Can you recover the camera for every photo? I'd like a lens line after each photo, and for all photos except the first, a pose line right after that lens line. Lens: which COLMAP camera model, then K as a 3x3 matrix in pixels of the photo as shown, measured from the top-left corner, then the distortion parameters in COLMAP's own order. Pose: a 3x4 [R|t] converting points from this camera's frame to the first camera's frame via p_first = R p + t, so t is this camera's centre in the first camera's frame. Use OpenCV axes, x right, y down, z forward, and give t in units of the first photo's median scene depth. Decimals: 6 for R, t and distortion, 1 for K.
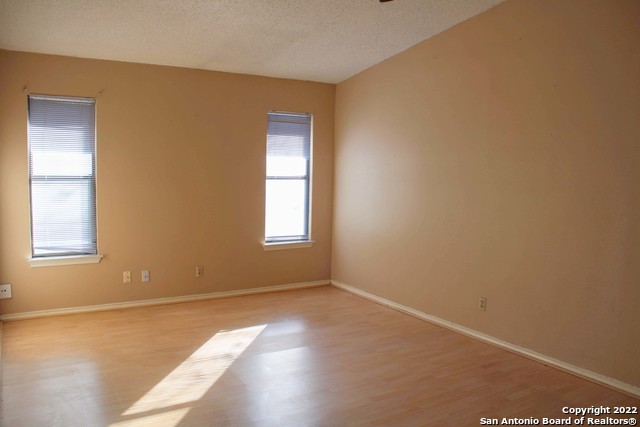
lens RADIAL K [[529.1, 0, 318.4], [0, 529.1, 213.6], [0, 0, 1]] dist [-0.163664, 0.138187]
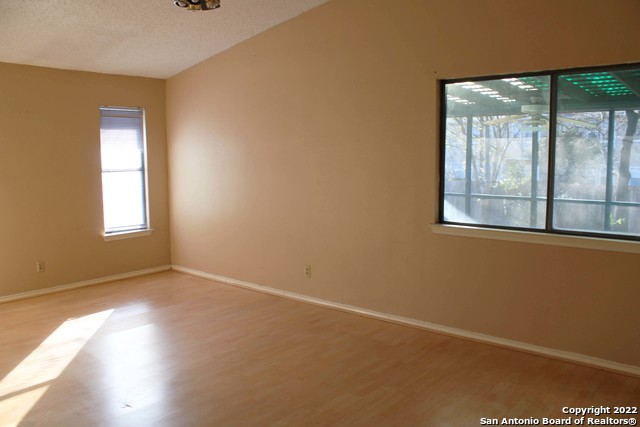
lens RADIAL K [[529.1, 0, 318.4], [0, 529.1, 213.6], [0, 0, 1]] dist [-0.163664, 0.138187]
pose [[0.951872, -0.064272, 0.299681, -0.003974], [0.057825, 0.997866, 0.030344, 0.011605], [-0.300992, -0.011555, 0.953557, -0.116498]]
